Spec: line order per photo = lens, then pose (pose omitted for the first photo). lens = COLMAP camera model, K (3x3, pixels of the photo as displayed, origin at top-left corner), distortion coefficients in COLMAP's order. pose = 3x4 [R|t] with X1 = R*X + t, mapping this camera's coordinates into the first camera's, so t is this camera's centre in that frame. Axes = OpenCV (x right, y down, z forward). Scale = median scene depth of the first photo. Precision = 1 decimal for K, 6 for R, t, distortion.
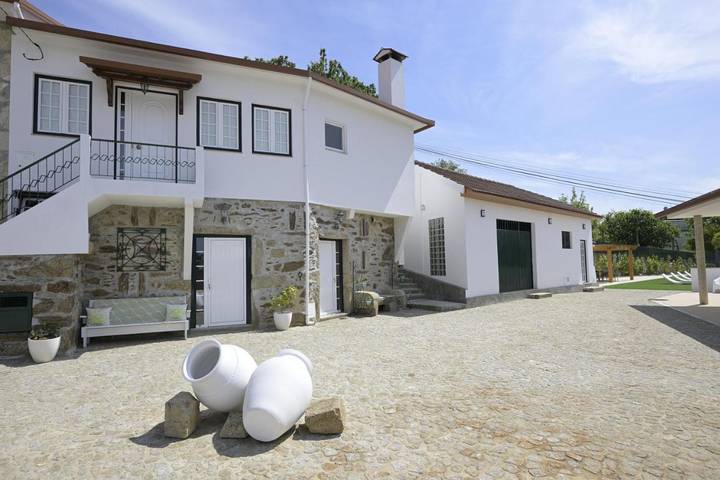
lens RADIAL K [[412.1, 0, 360.2], [0, 412.1, 240.9], [0, 0, 1]] dist [-0.003647, 0.000707]
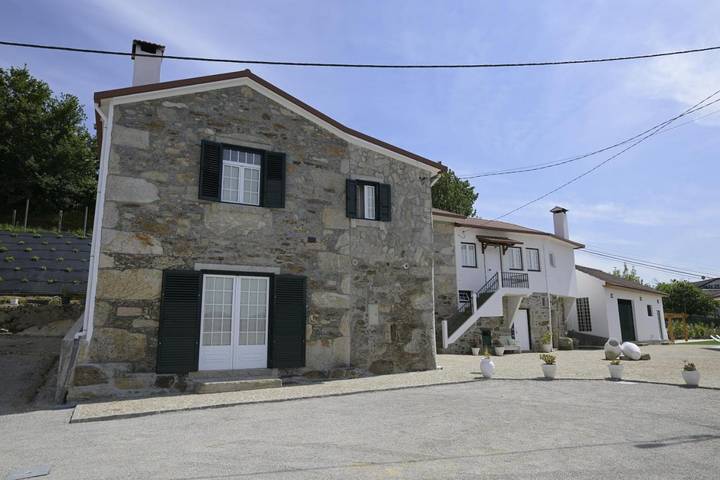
lens RADIAL K [[478.7, 0, 359.0], [0, 478.7, 238.3], [0, 0, 1]] dist [-0.008197, 0.001795]
pose [[0.999728, 0.015009, 0.017850, -0.844547], [-0.012449, 0.990664, -0.135756, -0.019371], [-0.019721, 0.135497, 0.990581, -1.069405]]
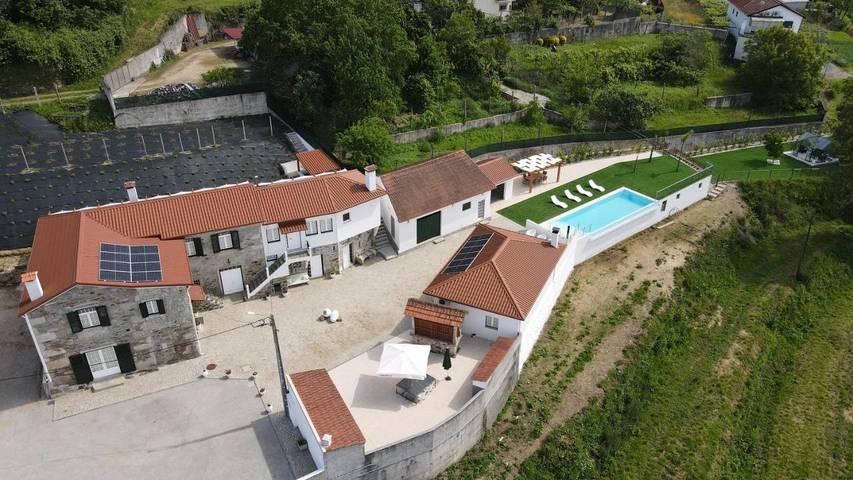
lens RADIAL K [[635.3, 0, 427.2], [0, 635.3, 238.8], [0, 0, 1]] dist [0.011568, 0.006484]
pose [[0.998949, 0.042723, -0.016624, 0.482922], [-0.026653, 0.836288, 0.547642, -2.125706], [0.037299, -0.546623, 0.836548, -2.329097]]
